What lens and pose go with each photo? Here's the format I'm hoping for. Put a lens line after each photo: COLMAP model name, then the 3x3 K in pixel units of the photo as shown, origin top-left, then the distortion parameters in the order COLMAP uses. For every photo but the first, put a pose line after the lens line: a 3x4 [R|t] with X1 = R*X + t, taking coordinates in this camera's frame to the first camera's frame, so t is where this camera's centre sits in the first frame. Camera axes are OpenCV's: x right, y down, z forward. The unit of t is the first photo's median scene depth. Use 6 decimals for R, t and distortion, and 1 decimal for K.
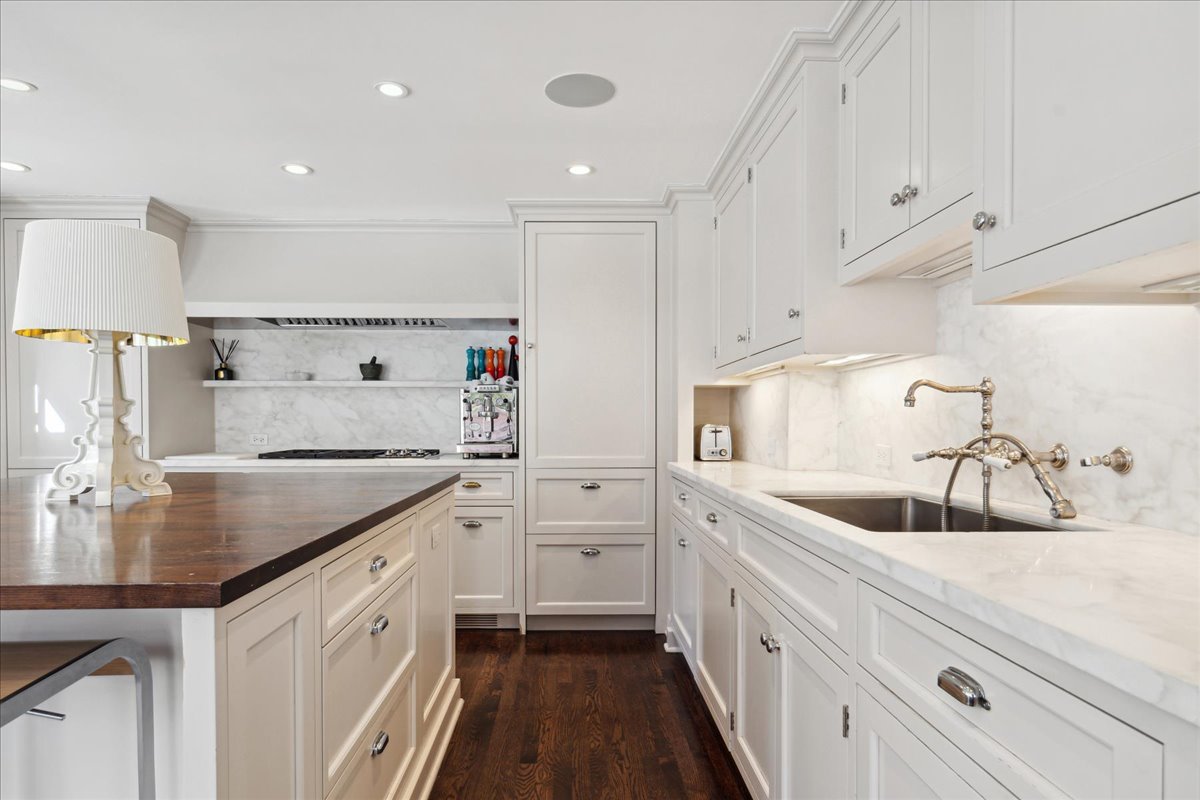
lens RADIAL K [[696.7, 0, 602.3], [0, 696.7, 437.2], [0, 0, 1]] dist [0.004212, -0.001134]
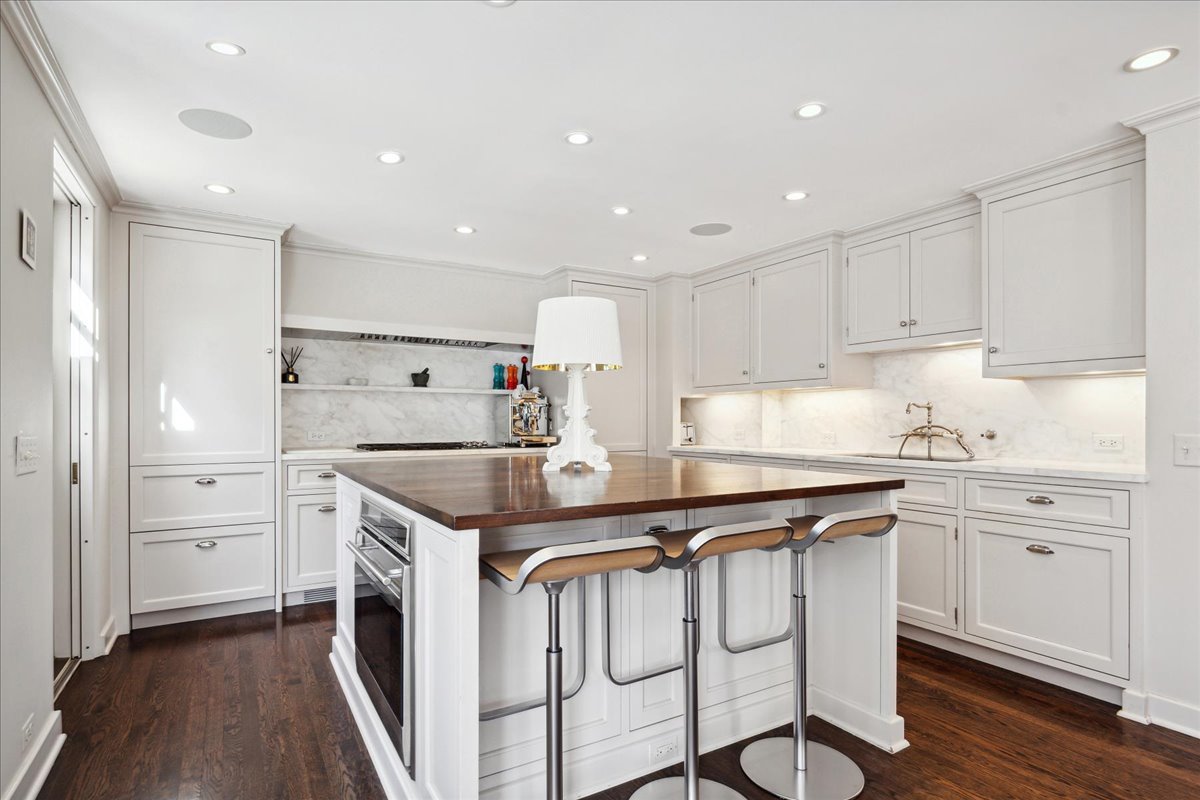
lens RADIAL K [[631.6, 0, 600.0], [0, 631.6, 400.0], [0, 0, 1]] dist [0.000230, 0.000057]
pose [[0.862360, 0.017198, 0.506003, -0.692893], [0.011326, 0.998517, -0.053241, 0.005290], [-0.506169, 0.051644, 0.860887, -0.132928]]
